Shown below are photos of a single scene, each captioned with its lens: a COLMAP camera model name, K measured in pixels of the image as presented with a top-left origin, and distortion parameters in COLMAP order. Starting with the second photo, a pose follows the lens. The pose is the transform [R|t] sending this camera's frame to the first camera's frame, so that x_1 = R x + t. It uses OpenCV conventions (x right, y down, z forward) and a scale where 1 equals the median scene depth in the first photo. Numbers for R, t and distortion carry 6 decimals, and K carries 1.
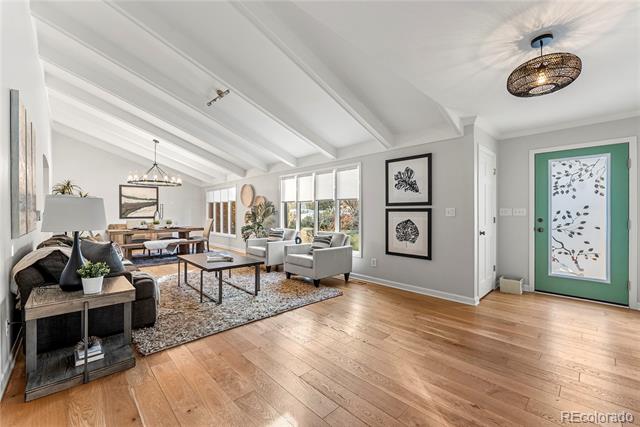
lens RADIAL K [[264.9, 0, 317.6], [0, 264.9, 209.3], [0, 0, 1]] dist [-0.000155, 0.000024]
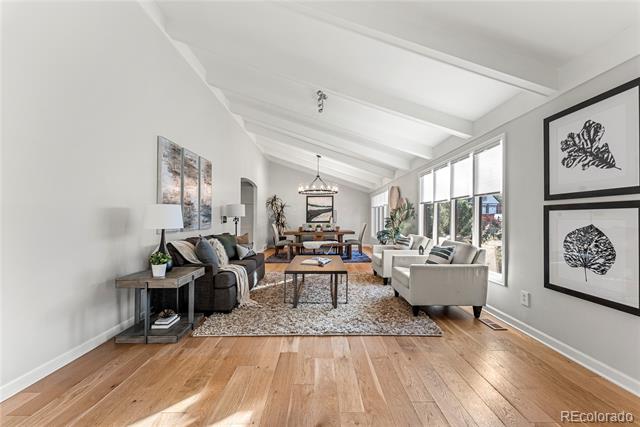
lens RADIAL K [[258.5, 0, 318.2], [0, 258.5, 213.2], [0, 0, 1]] dist [0.000477, 0.000130]
pose [[0.727227, -0.020452, -0.686092, 0.282083], [0.016345, 0.999789, -0.012478, 0.012507], [0.686203, -0.002140, 0.727407, 0.275857]]
